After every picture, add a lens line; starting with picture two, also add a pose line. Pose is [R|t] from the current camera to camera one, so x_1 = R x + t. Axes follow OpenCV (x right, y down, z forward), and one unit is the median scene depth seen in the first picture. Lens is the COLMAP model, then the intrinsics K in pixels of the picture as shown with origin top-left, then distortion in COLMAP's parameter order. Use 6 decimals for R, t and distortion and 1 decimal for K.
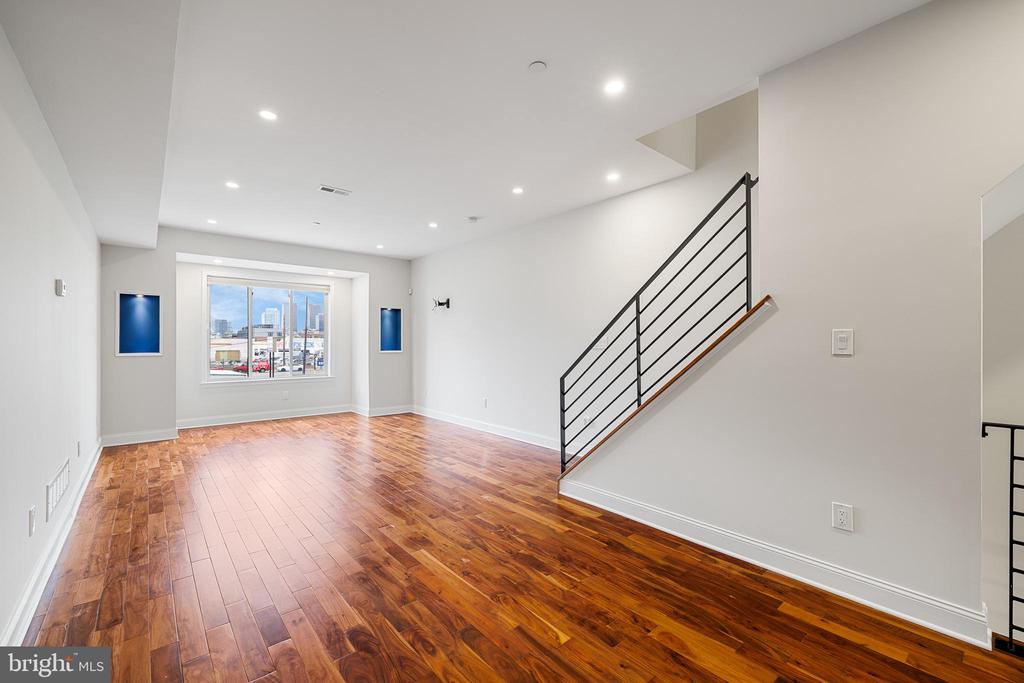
lens RADIAL K [[425.6, 0, 510.0], [0, 425.6, 342.1], [0, 0, 1]] dist [0.002825, 0.000061]
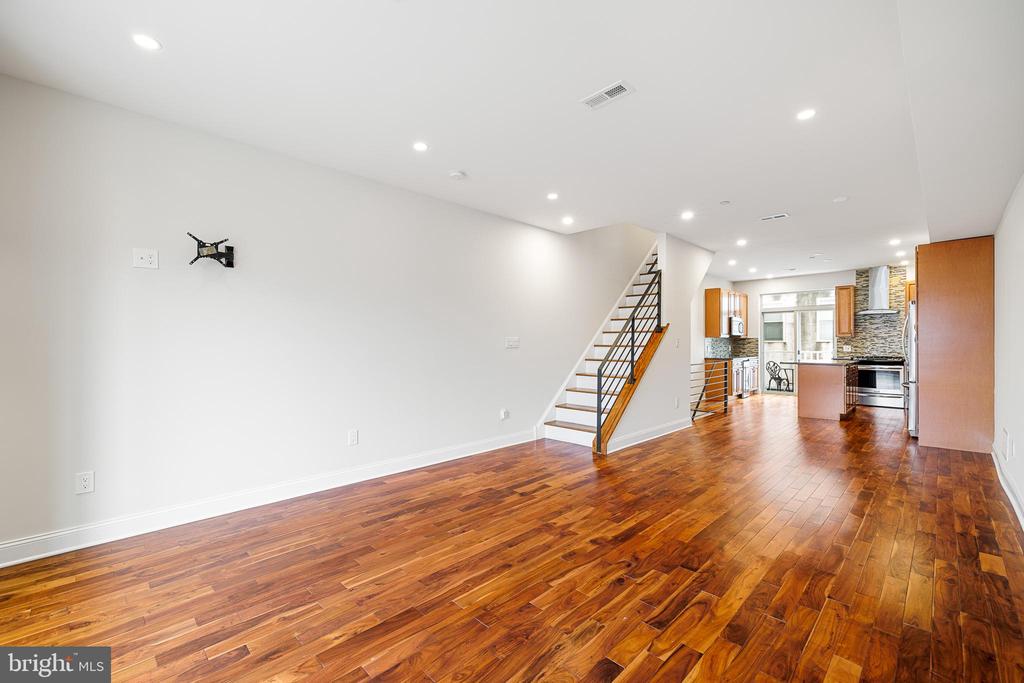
lens RADIAL K [[425.6, 0, 510.0], [0, 425.6, 344.4], [0, 0, 1]] dist [0.002825, 0.000061]
pose [[-0.069890, -0.005926, 0.997537, -0.948156], [-0.003176, 0.999979, 0.005718, 0.002084], [-0.997550, -0.002769, -0.069907, 1.104855]]
